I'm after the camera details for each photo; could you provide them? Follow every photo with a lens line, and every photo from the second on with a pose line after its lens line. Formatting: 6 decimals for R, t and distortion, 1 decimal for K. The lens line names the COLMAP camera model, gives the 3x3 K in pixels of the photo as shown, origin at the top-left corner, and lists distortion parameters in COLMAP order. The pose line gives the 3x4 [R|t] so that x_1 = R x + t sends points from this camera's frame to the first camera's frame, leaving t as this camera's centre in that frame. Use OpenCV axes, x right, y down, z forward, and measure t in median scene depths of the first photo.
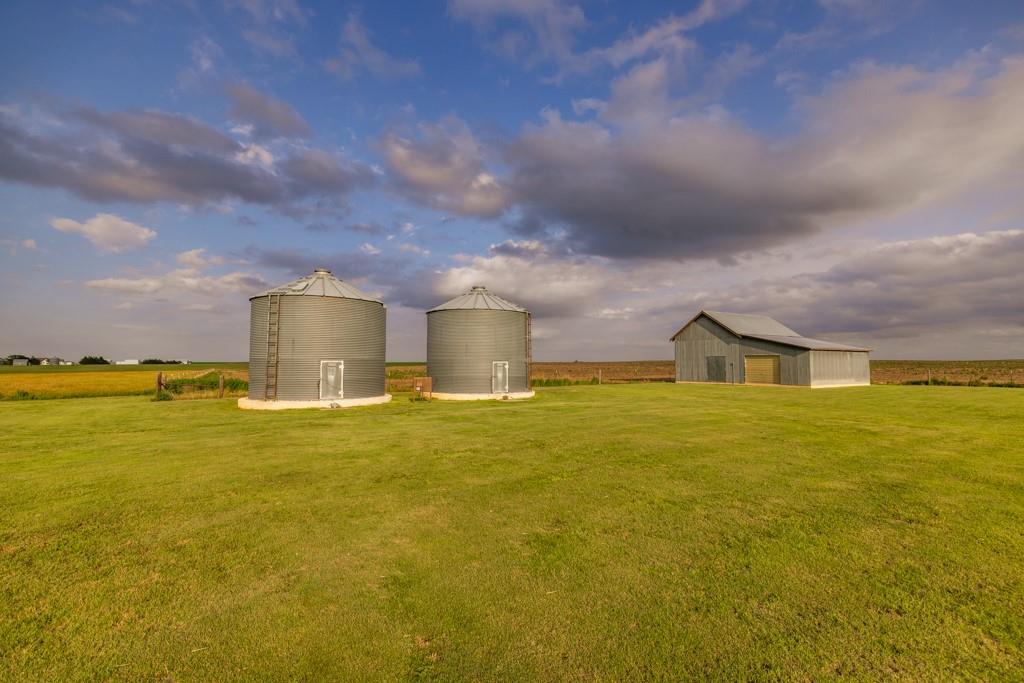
lens RADIAL K [[471.3, 0, 510.2], [0, 471.3, 338.7], [0, 0, 1]] dist [0.002419, 0.000186]
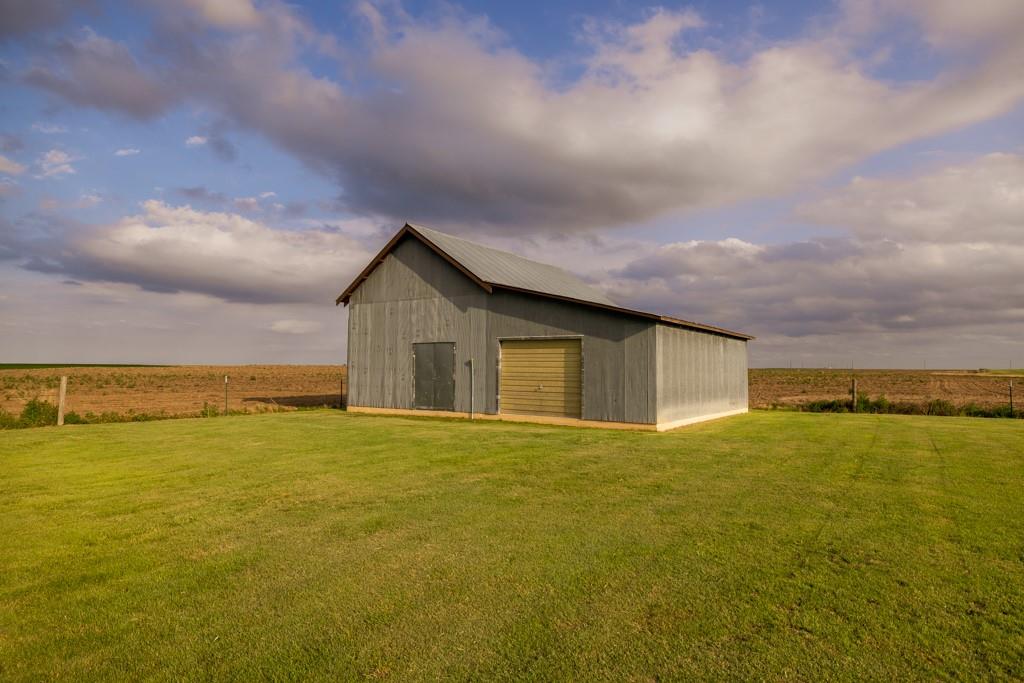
lens RADIAL K [[588.4, 0, 512.5], [0, 588.4, 340.6], [0, 0, 1]] dist [0.000710, 0.000321]
pose [[0.914028, 0.029834, 0.404552, 0.315354], [-0.030160, 0.999530, -0.005570, 0.038307], [-0.404528, -0.007110, 0.914498, 0.564003]]
